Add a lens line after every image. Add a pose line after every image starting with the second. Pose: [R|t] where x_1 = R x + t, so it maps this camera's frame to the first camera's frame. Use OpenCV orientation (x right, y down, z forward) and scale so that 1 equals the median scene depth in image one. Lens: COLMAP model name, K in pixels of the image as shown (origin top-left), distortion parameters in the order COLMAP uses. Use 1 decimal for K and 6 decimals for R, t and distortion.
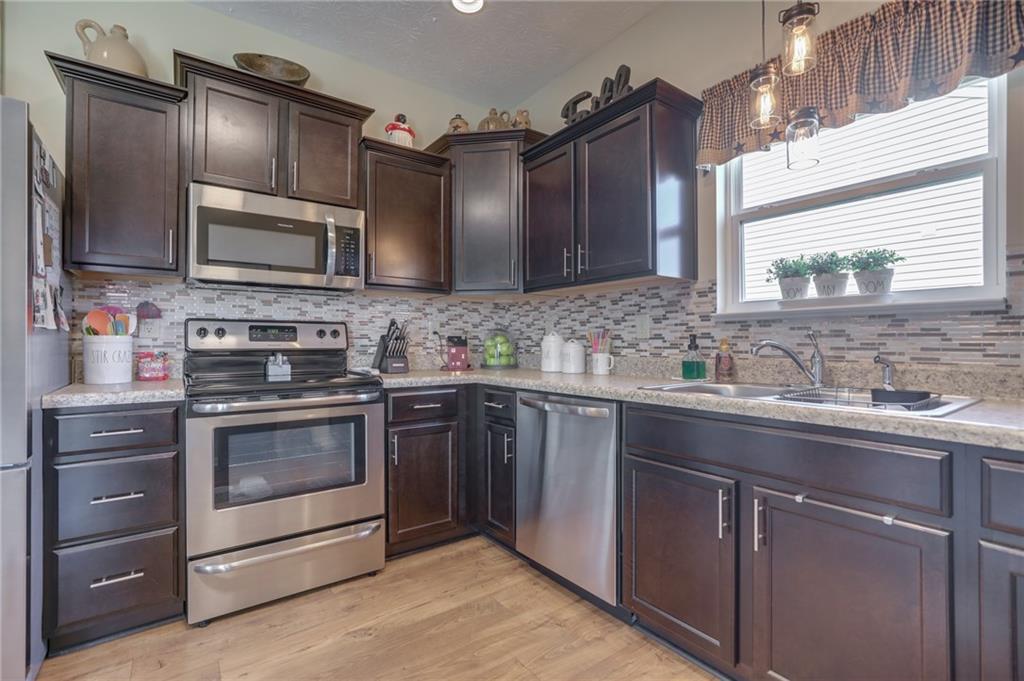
lens RADIAL K [[464.8, 0, 513.8], [0, 464.8, 339.0], [0, 0, 1]] dist [-0.032195, 0.015594]
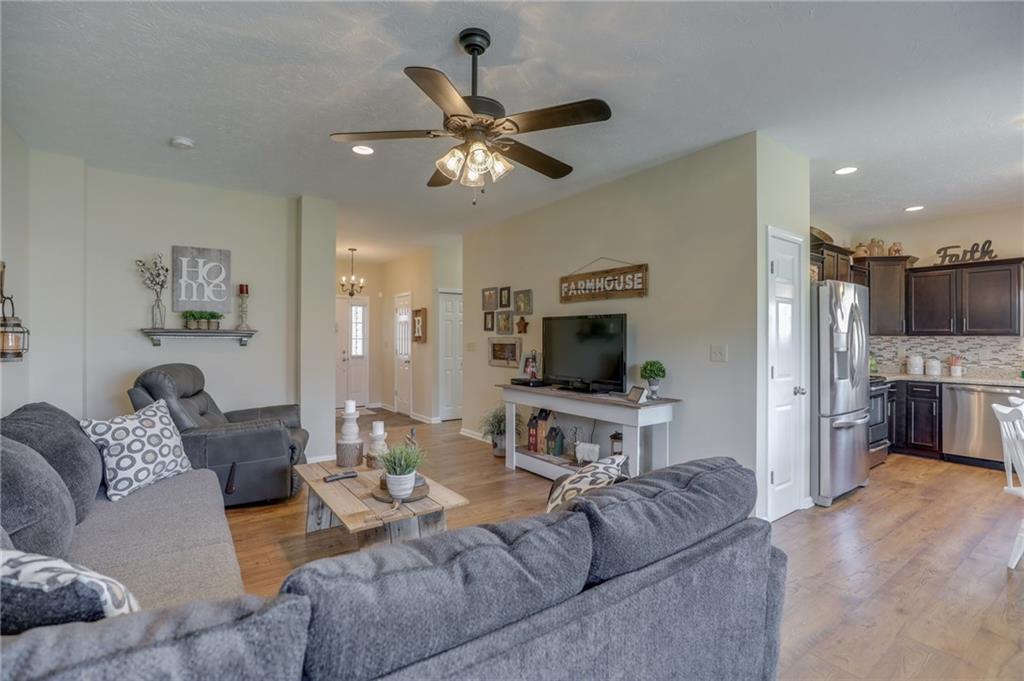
lens RADIAL K [[464.8, 0, 513.8], [0, 464.8, 339.0], [0, 0, 1]] dist [-0.032195, 0.015594]
pose [[0.999976, 0.003595, -0.005864, -2.215116], [-0.003555, 0.999970, 0.006838, -0.121406], [0.005888, -0.006817, 0.999959, -1.346451]]
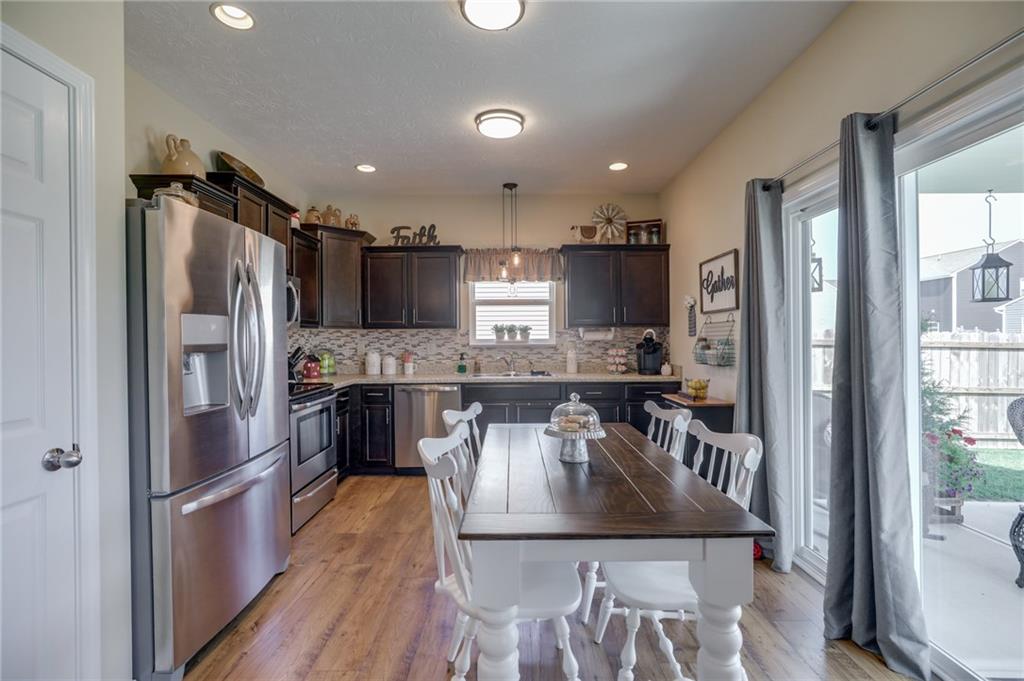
lens RADIAL K [[464.8, 0, 513.8], [0, 464.8, 339.0], [0, 0, 1]] dist [-0.032195, 0.015594]
pose [[0.584221, -0.005960, 0.811573, -1.331038], [-0.001188, 0.999966, 0.008198, -0.099579], [-0.811594, -0.005753, 0.584193, -0.554944]]
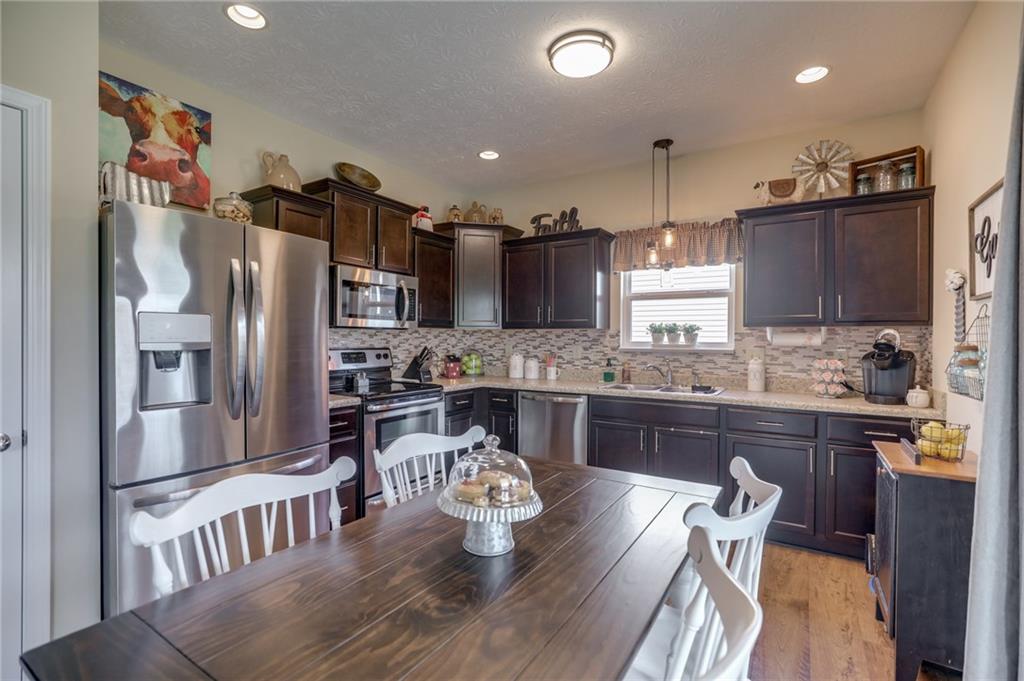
lens RADIAL K [[464.8, 0, 513.8], [0, 464.8, 339.0], [0, 0, 1]] dist [-0.032195, 0.015594]
pose [[0.929764, 0.005546, 0.368115, -0.681074], [-0.009457, 0.999916, 0.008820, -0.102102], [-0.368035, -0.011682, 0.929738, -0.632642]]
